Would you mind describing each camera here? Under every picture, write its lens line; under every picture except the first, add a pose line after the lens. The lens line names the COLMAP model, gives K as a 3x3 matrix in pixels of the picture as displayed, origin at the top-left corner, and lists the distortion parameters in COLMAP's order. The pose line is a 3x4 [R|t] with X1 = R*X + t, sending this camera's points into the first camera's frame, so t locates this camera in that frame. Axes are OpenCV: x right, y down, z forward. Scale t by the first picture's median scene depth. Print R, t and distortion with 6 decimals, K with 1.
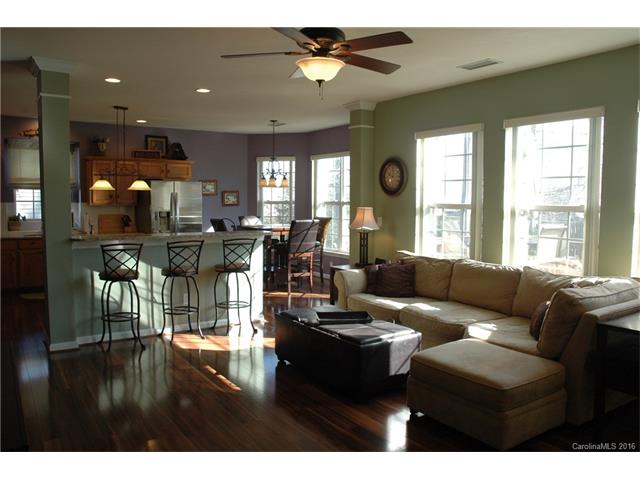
lens RADIAL K [[536.9, 0, 320.0], [0, 536.9, 240.0], [0, 0, 1]] dist [0.004557, 0.002556]
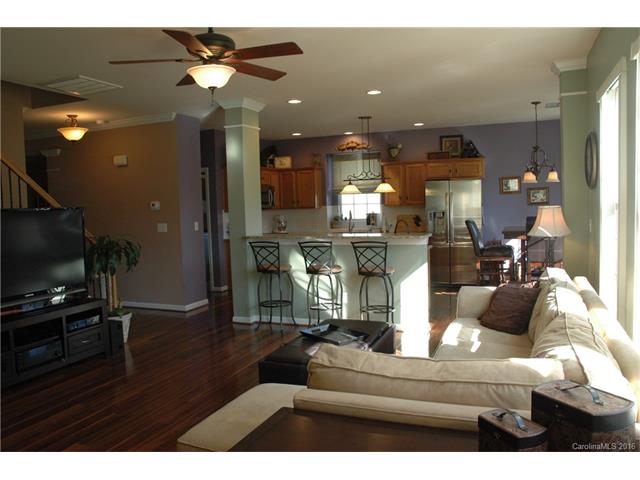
lens RADIAL K [[536.9, 0, 320.0], [0, 536.9, 240.0], [0, 0, 1]] dist [0.004557, 0.002556]
pose [[0.586163, 0.039519, -0.809229, 0.483315], [-0.034766, 0.999117, 0.023610, -0.020850], [0.809447, 0.014294, 0.587019, 0.296804]]
